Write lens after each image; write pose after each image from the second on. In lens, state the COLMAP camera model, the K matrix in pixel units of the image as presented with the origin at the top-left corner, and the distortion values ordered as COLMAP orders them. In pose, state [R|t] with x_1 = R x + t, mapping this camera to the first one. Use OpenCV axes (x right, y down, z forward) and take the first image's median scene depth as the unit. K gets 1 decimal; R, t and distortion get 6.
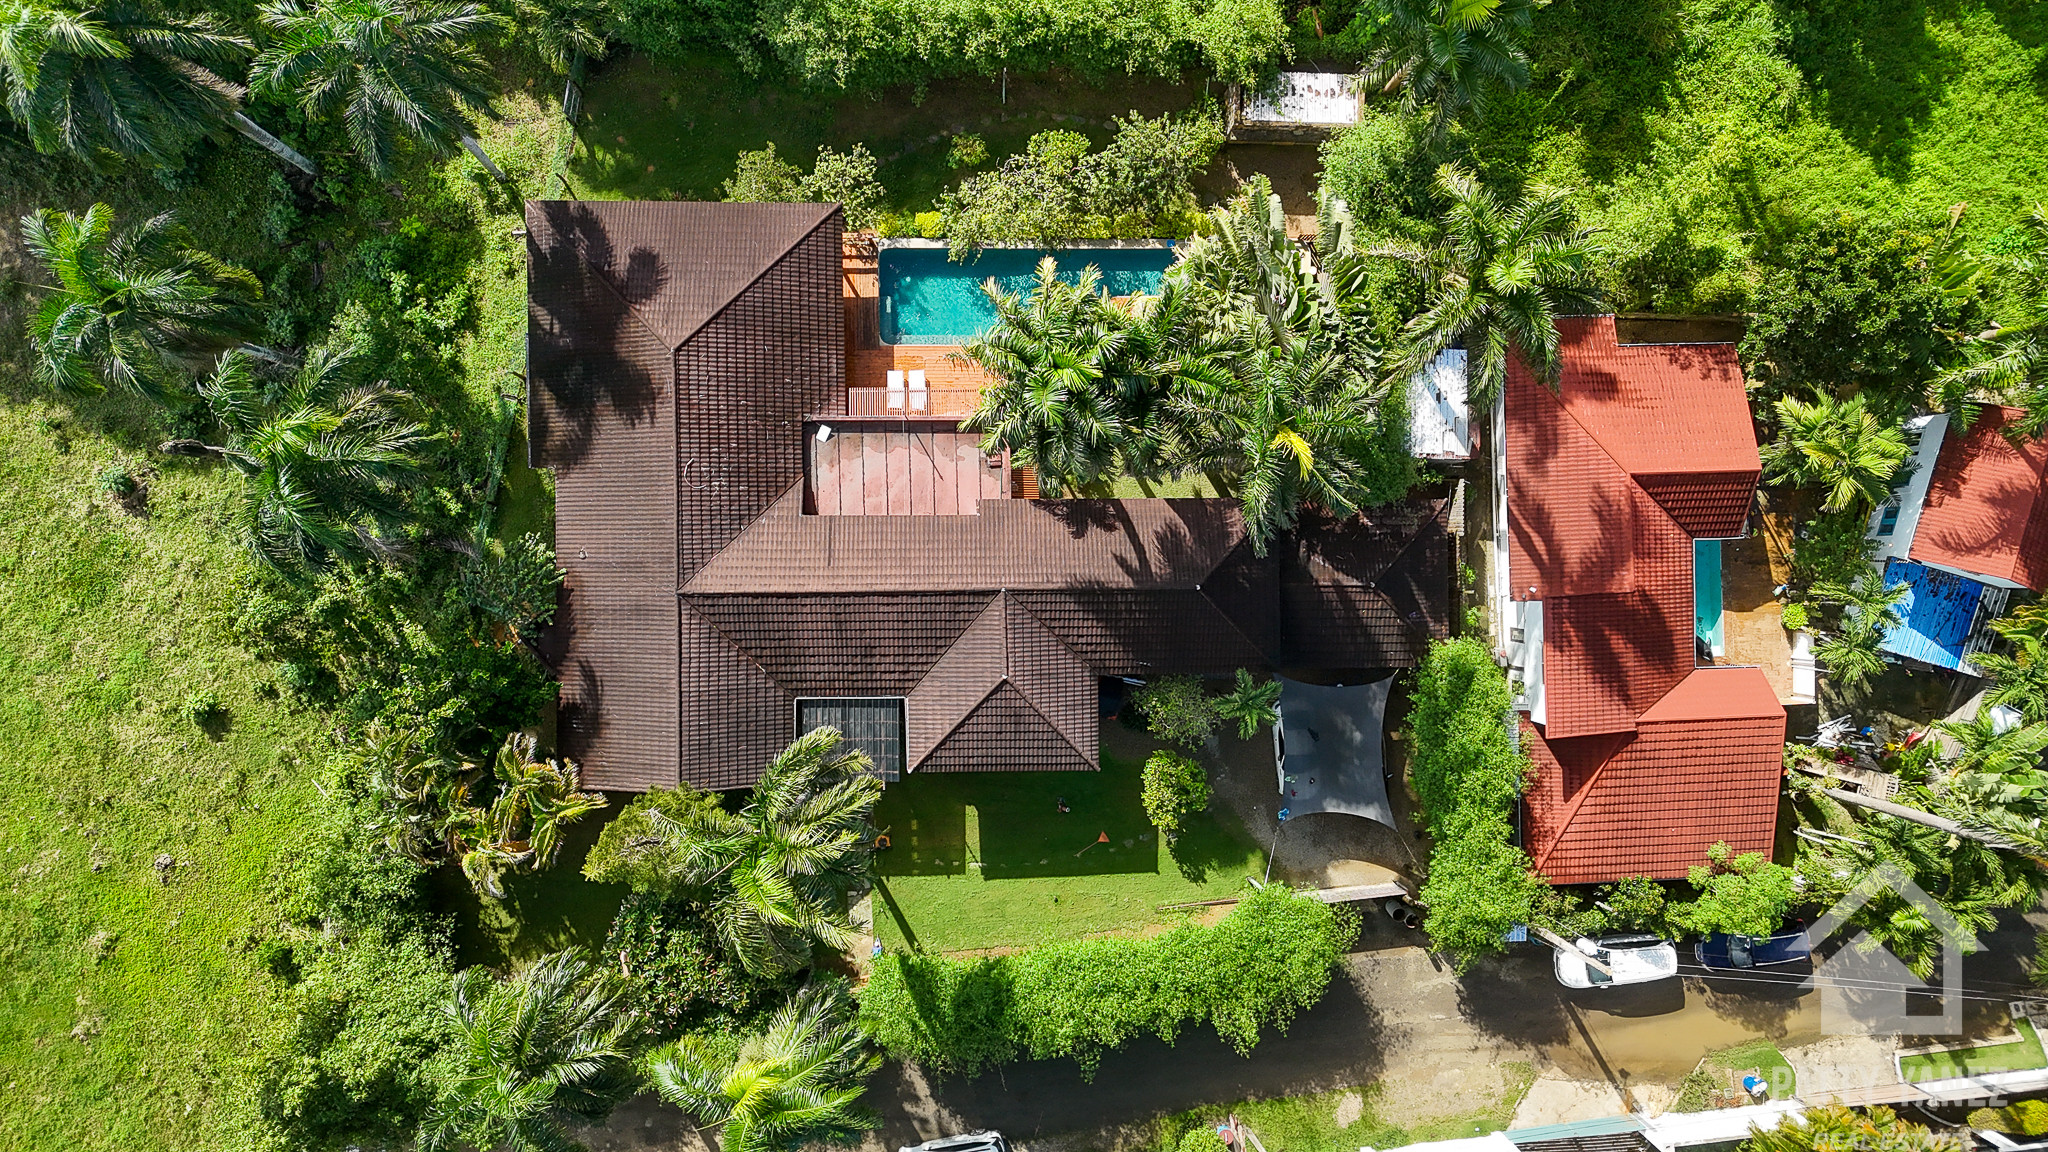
lens RADIAL K [[1506.0, 0, 996.4], [0, 1506.0, 588.0], [0, 0, 1]] dist [0.059035, -0.060986]
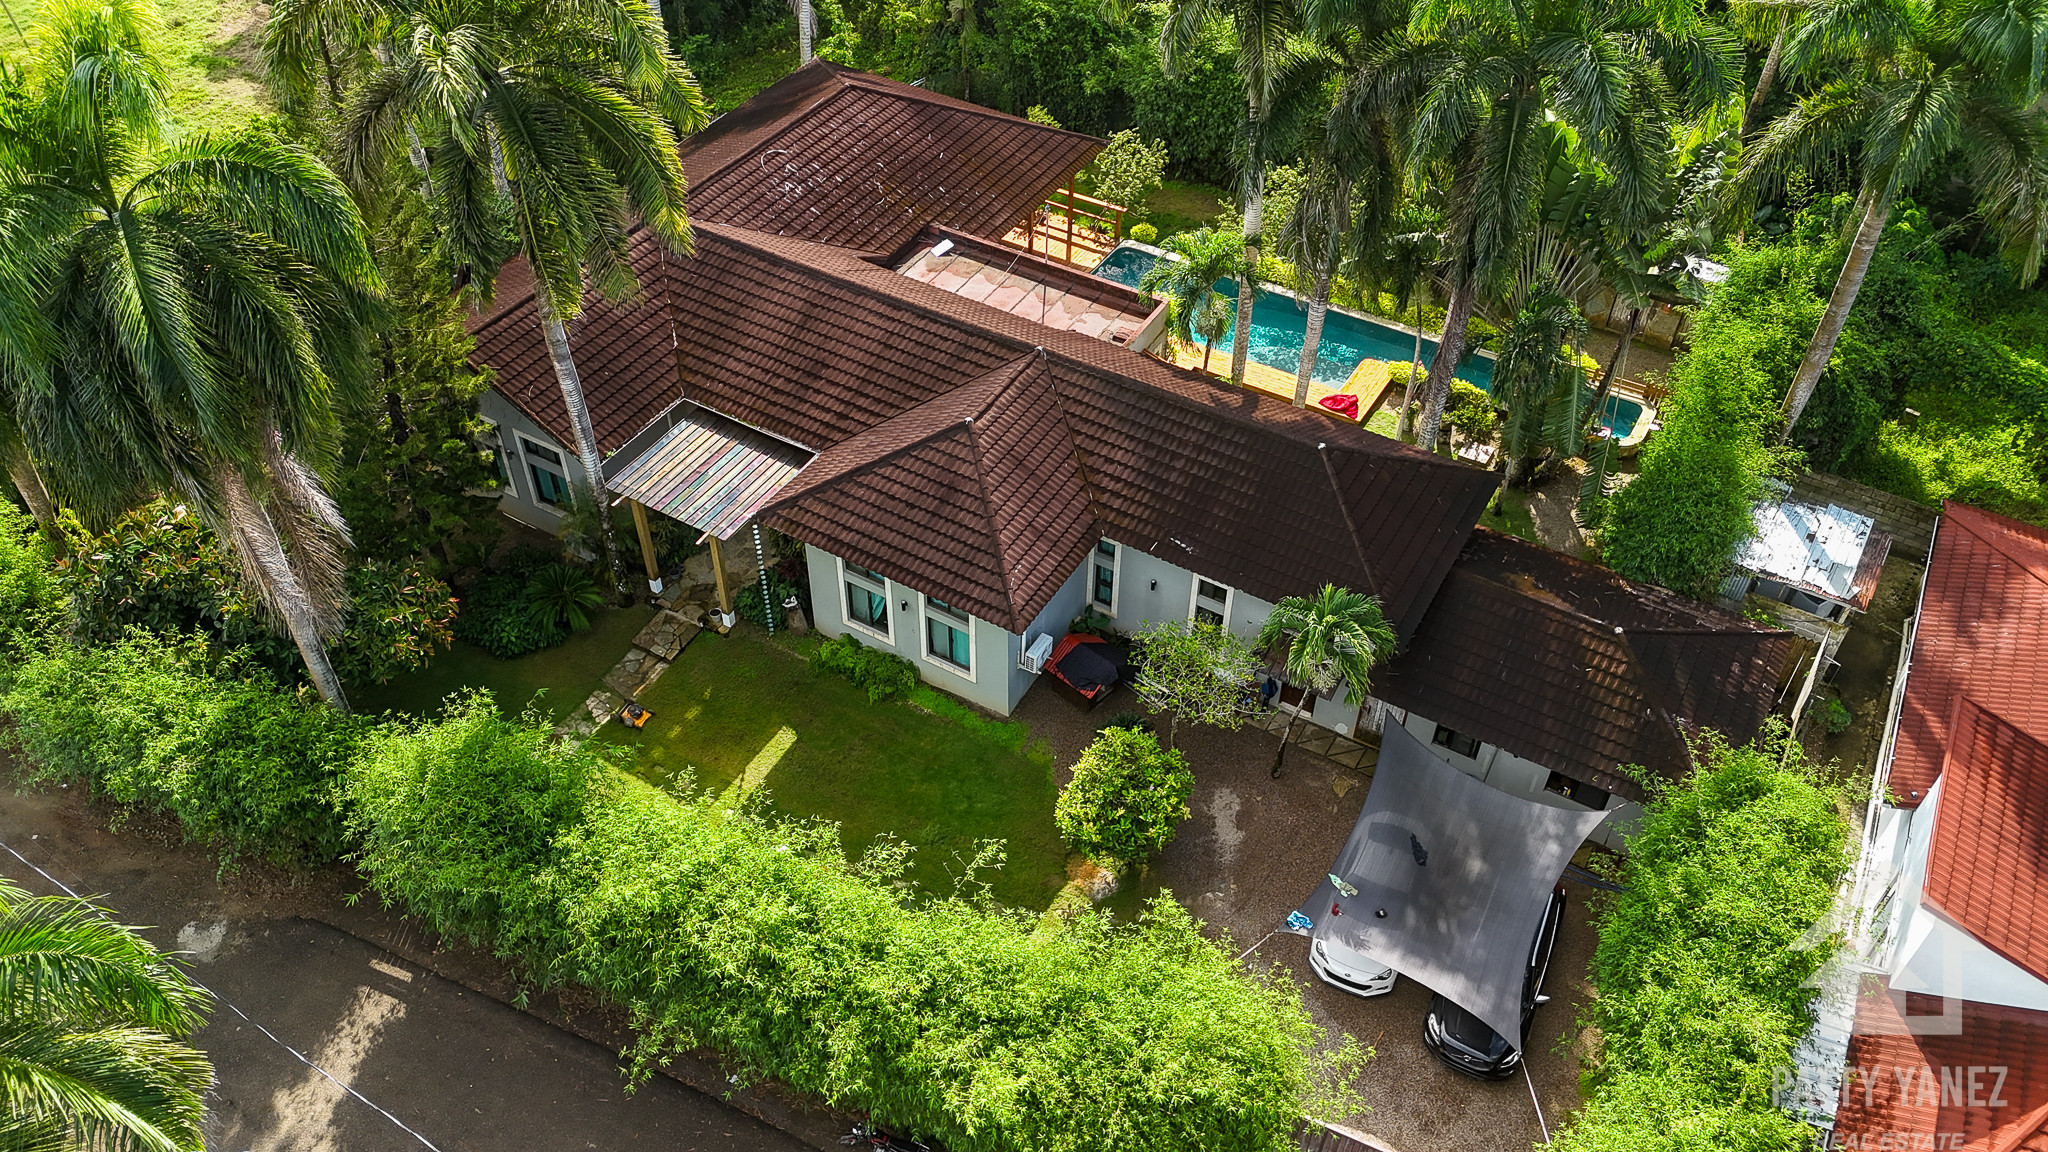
lens RADIAL K [[1506.0, 0, 996.4], [0, 1506.0, 588.0], [0, 0, 1]] dist [0.059035, -0.060986]
pose [[0.847194, 0.351000, -0.398826, 0.274705], [-0.531250, 0.568229, -0.628402, 0.462422], [0.006055, 0.744254, 0.667869, 0.620072]]
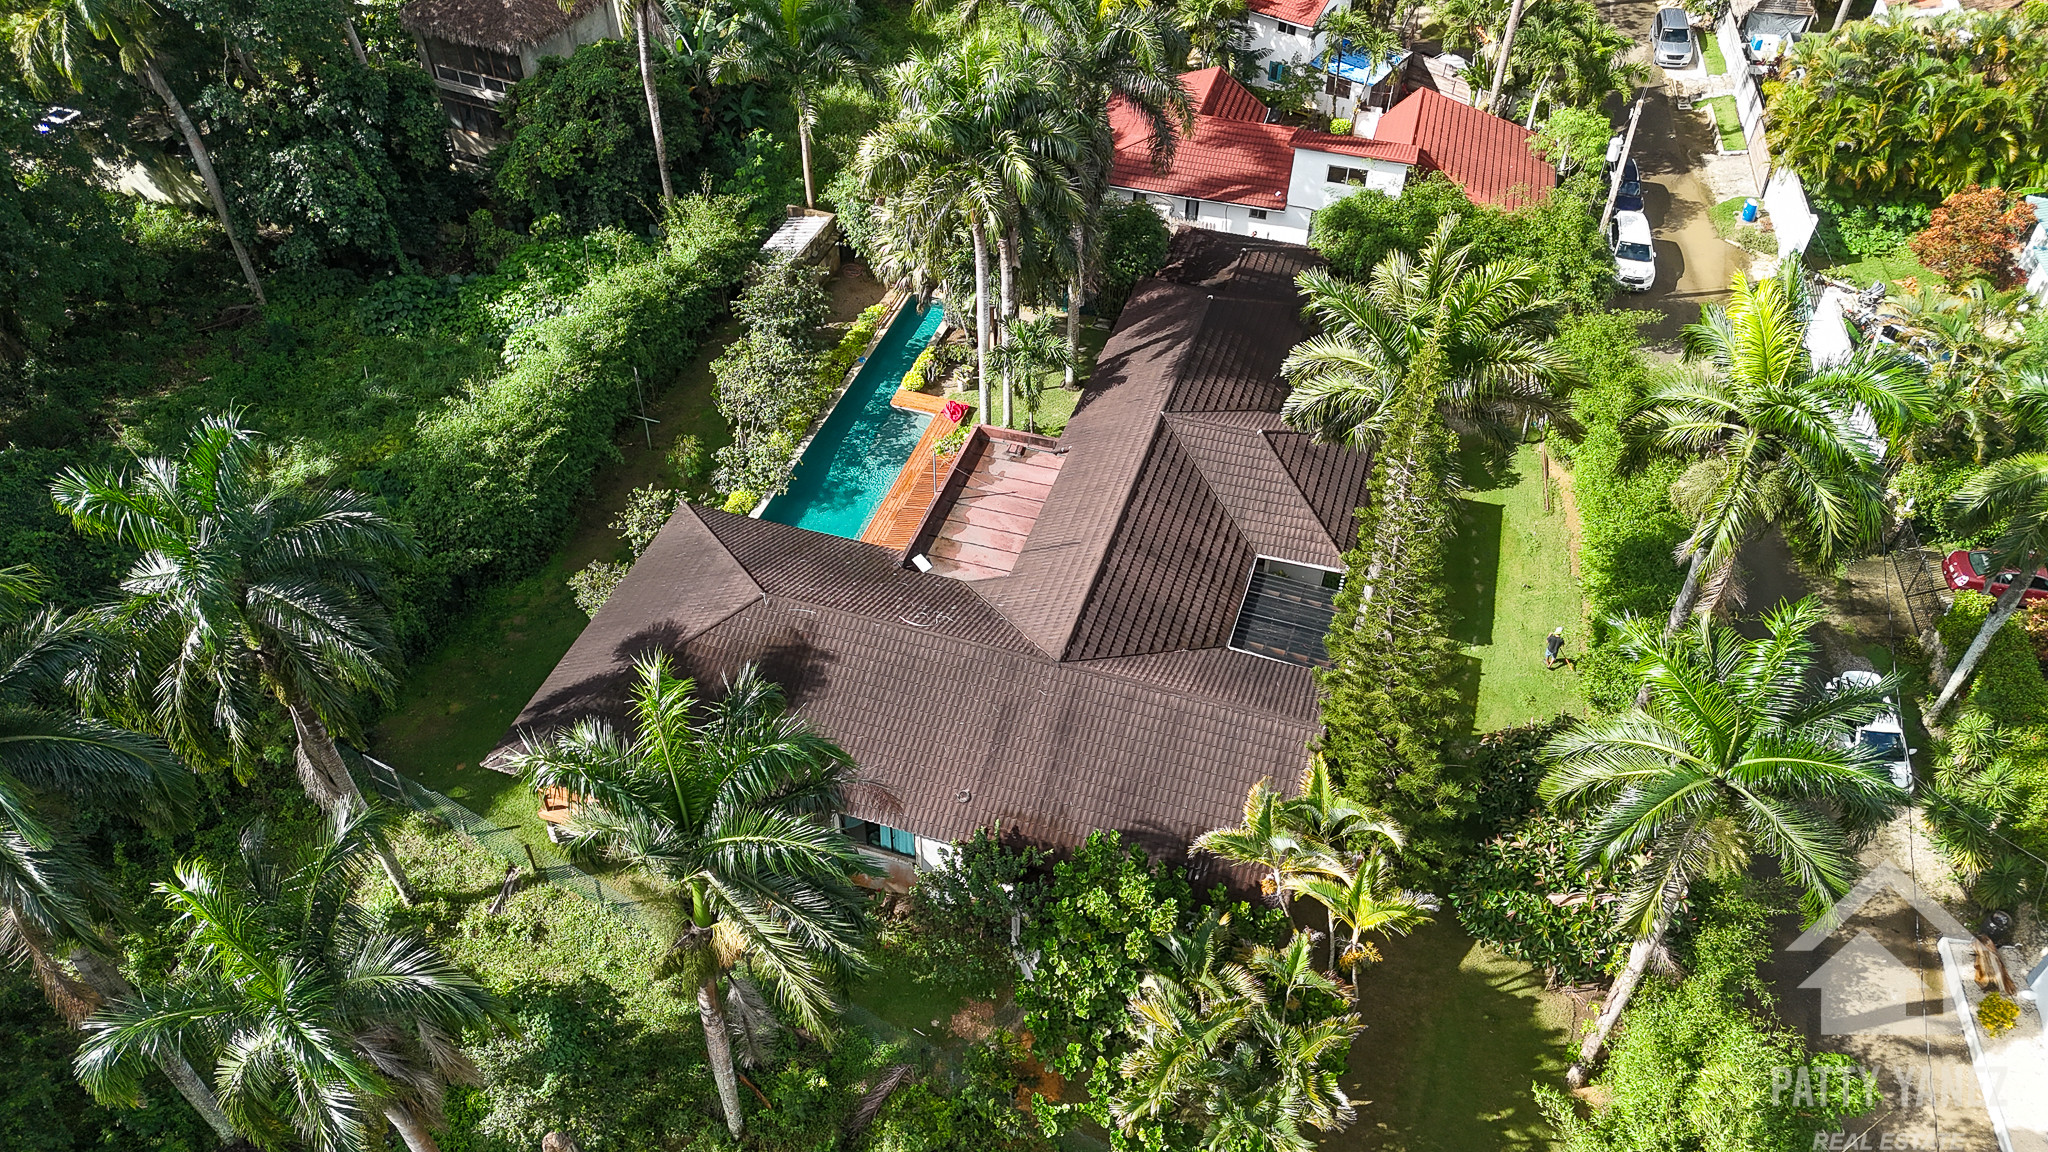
lens RADIAL K [[1506.0, 0, 996.4], [0, 1506.0, 588.0], [0, 0, 1]] dist [0.059035, -0.060986]
pose [[0.320648, -0.680361, 0.659009, -0.661521], [0.946853, 0.211452, -0.242398, 0.141757], [0.025570, 0.701710, 0.712004, 0.419296]]
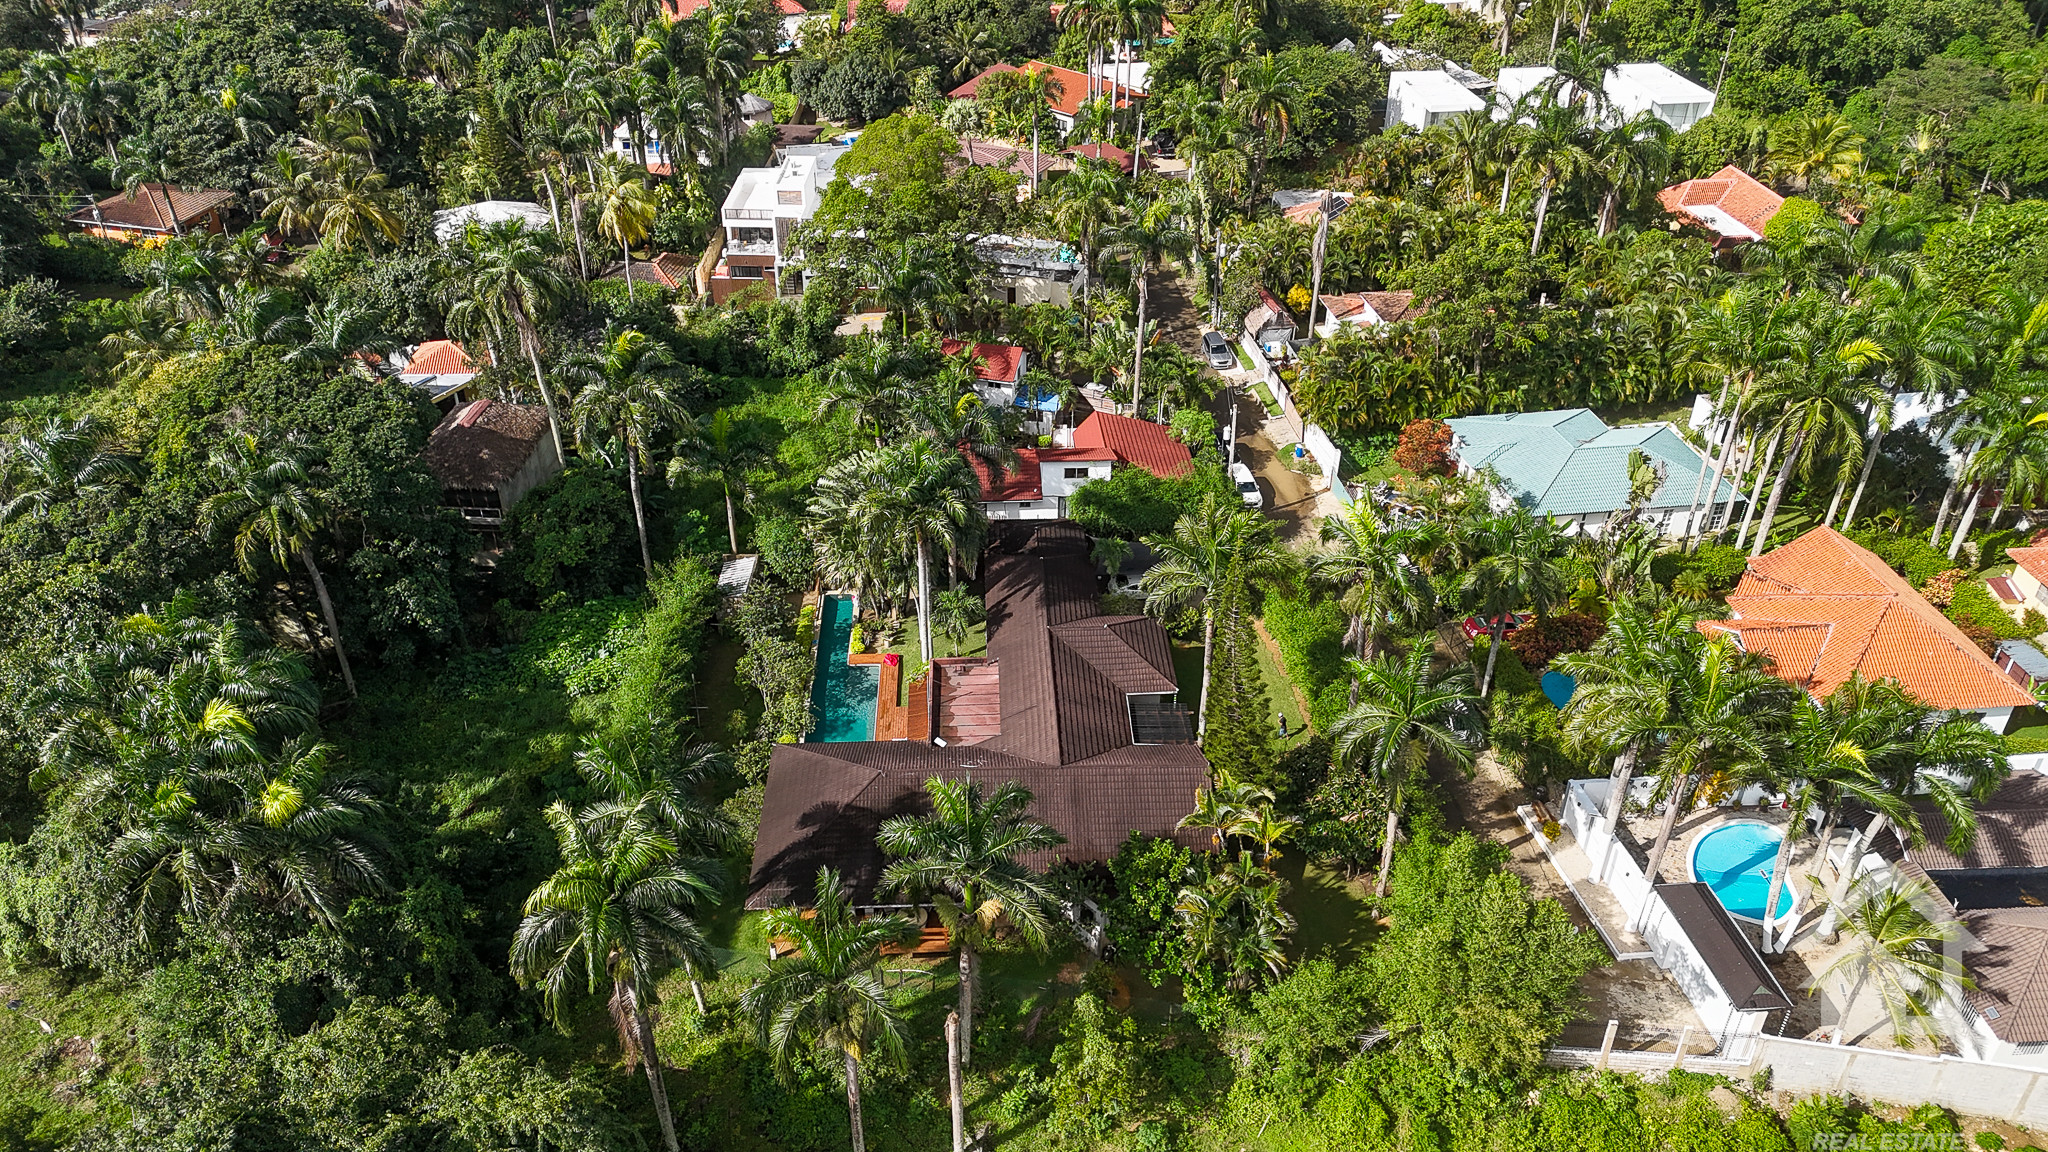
lens RADIAL K [[1506.0, 0, 996.4], [0, 1506.0, 588.0], [0, 0, 1]] dist [0.059035, -0.060986]
pose [[-0.016665, -0.579883, 0.814529, -1.170831], [0.999643, -0.026683, 0.001456, -0.052856], [0.020889, 0.814263, 0.580120, 0.079291]]
